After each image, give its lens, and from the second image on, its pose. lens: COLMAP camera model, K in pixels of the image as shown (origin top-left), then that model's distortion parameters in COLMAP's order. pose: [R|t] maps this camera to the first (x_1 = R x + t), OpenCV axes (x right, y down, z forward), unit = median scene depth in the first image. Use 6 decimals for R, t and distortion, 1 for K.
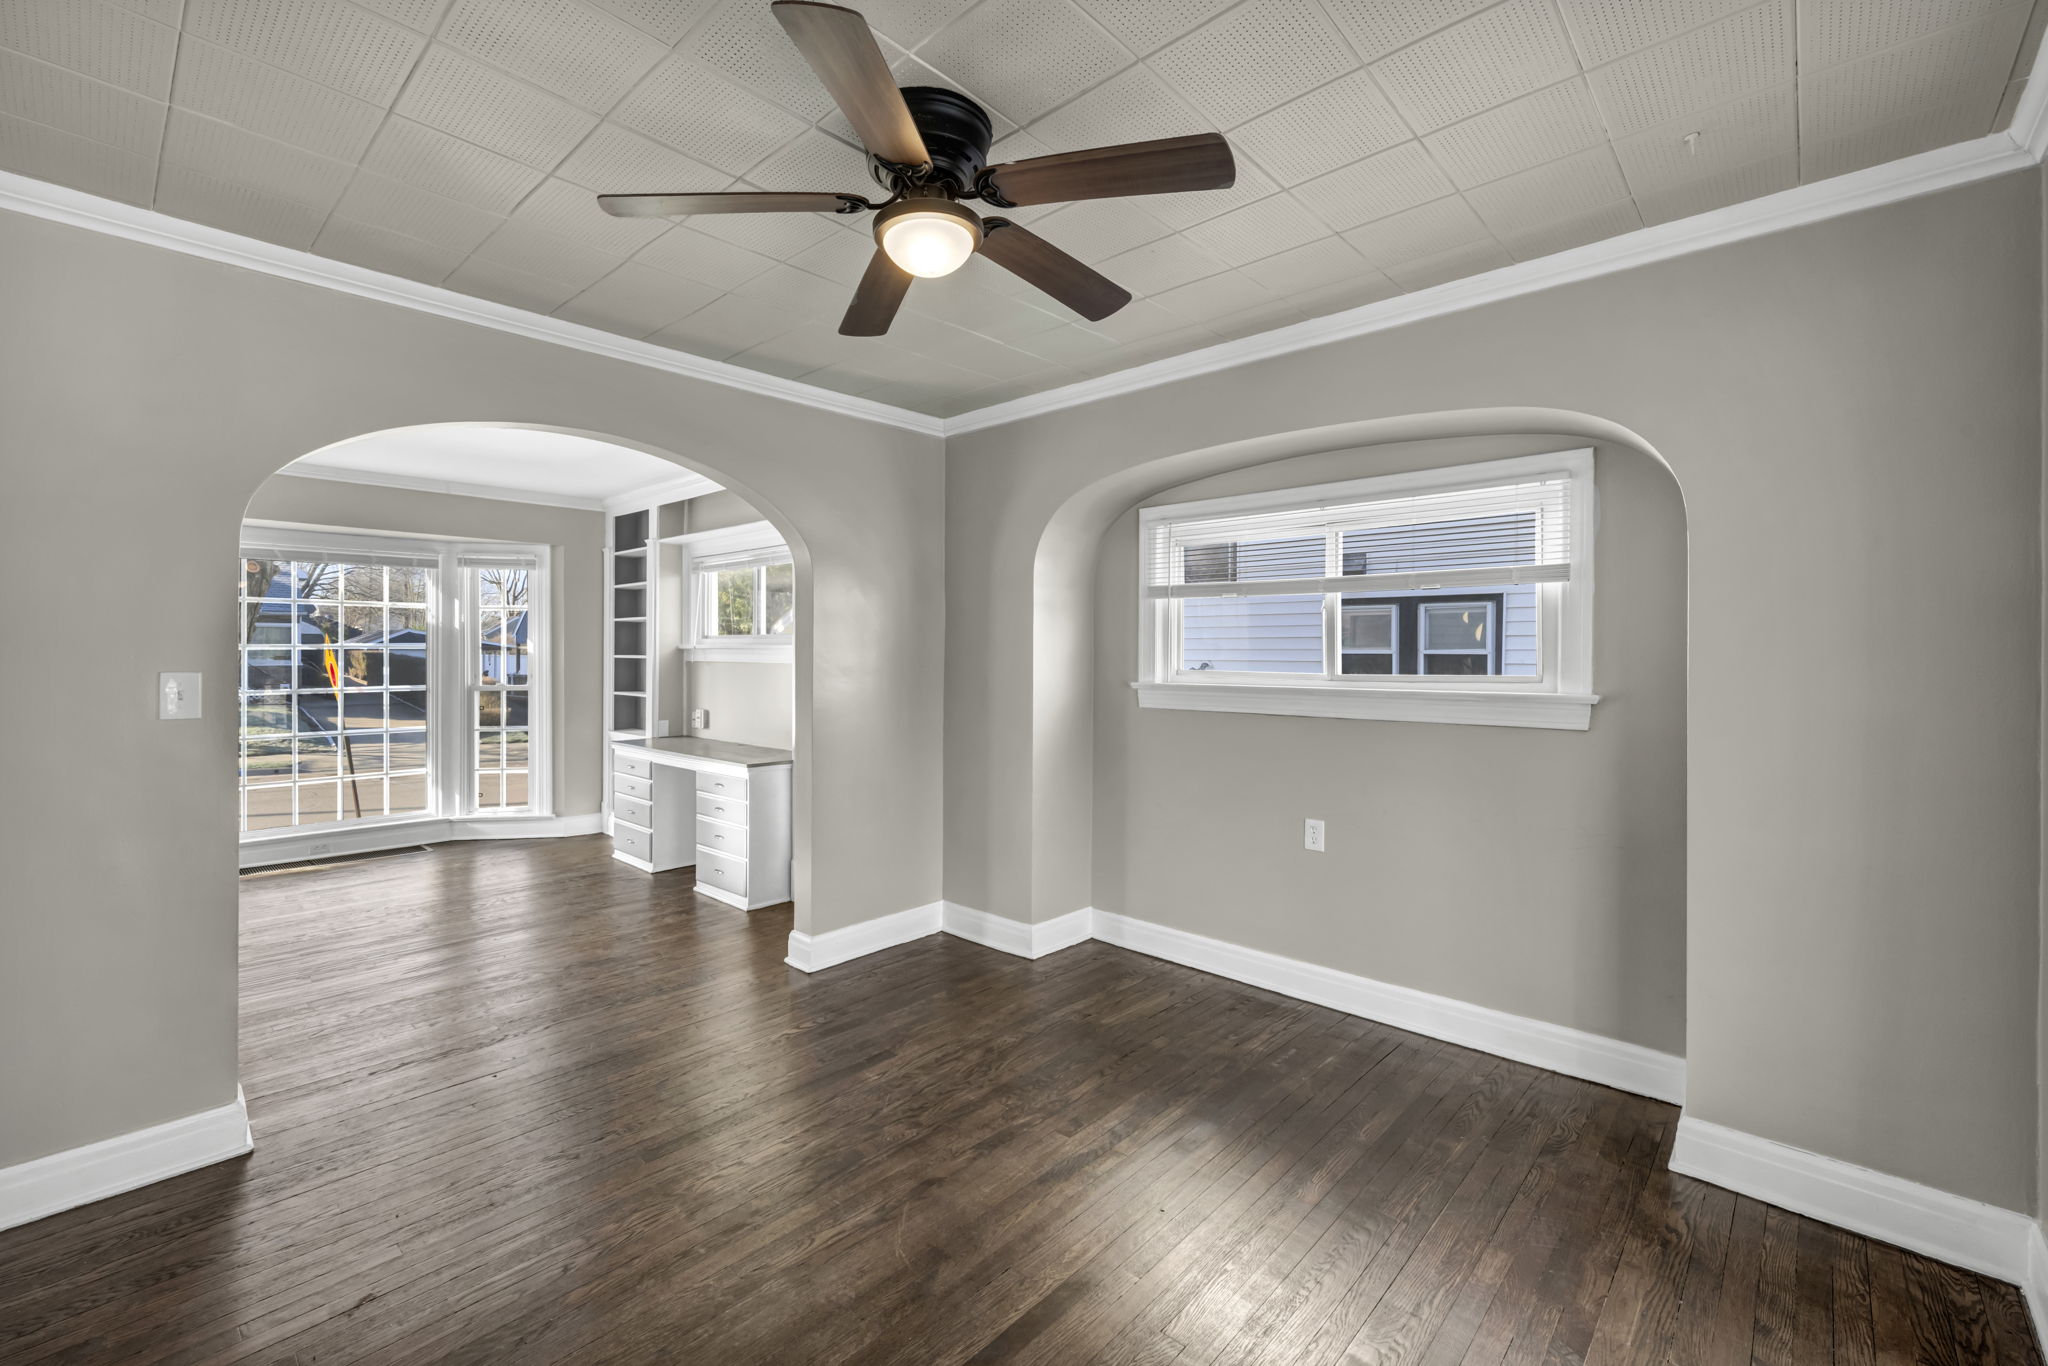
lens RADIAL K [[851.7, 0, 1012.4], [0, 851.7, 665.6], [0, 0, 1]] dist [0.004055, 0.000591]
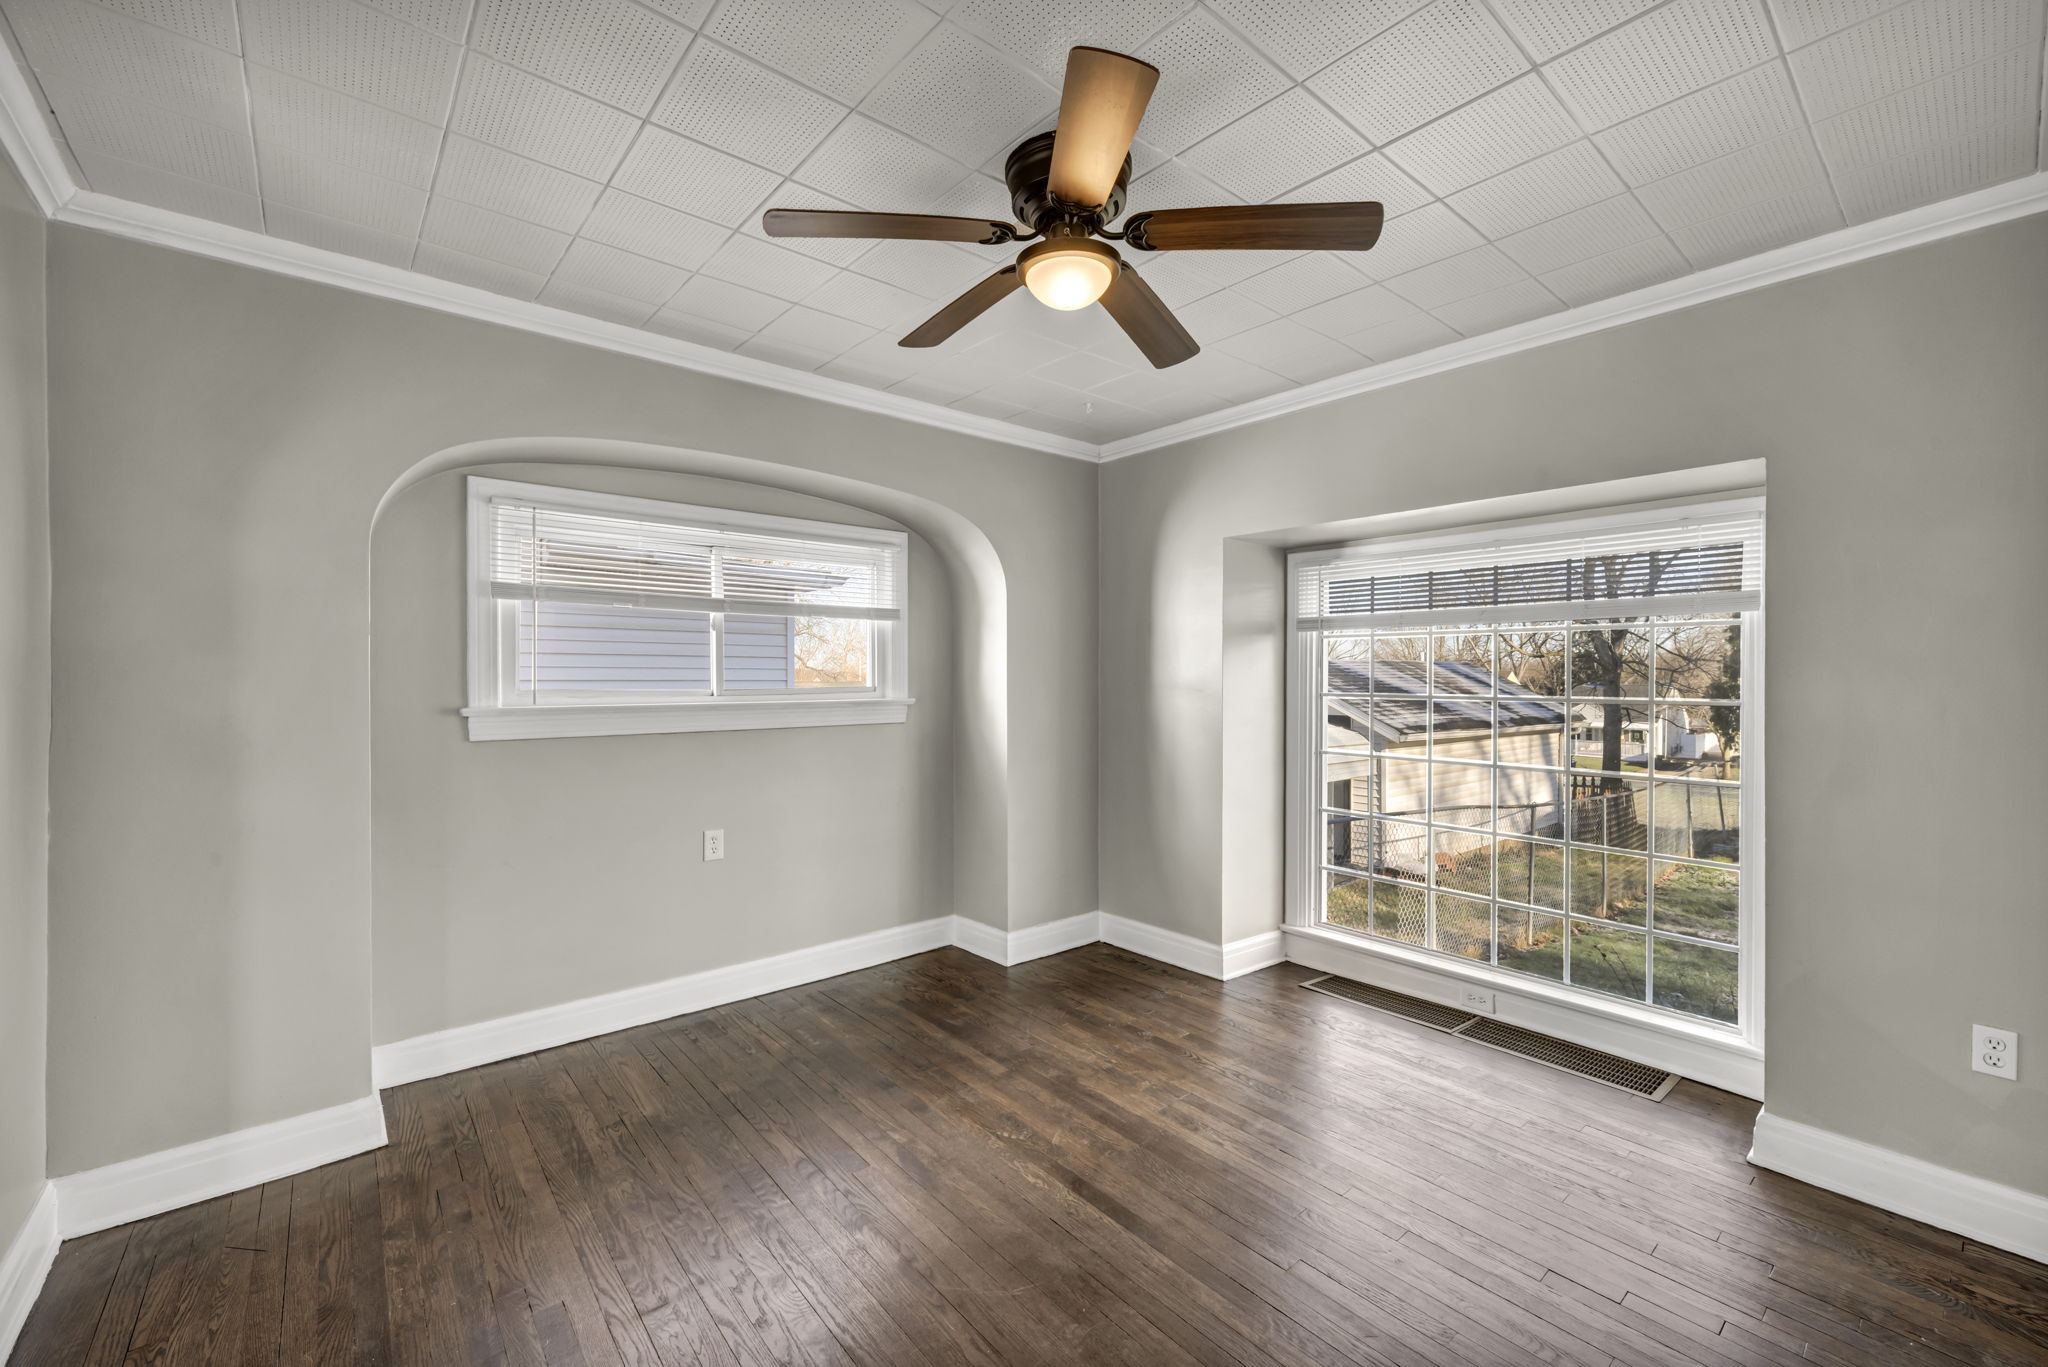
lens RADIAL K [[851.7, 0, 1013.7], [0, 851.7, 684.0], [0, 0, 1]] dist [0.004055, 0.000591]
pose [[0.124052, -0.015890, 0.992148, -0.693360], [0.010006, 0.999841, 0.014763, -0.009630], [-0.992225, 0.008096, 0.124192, 0.562010]]
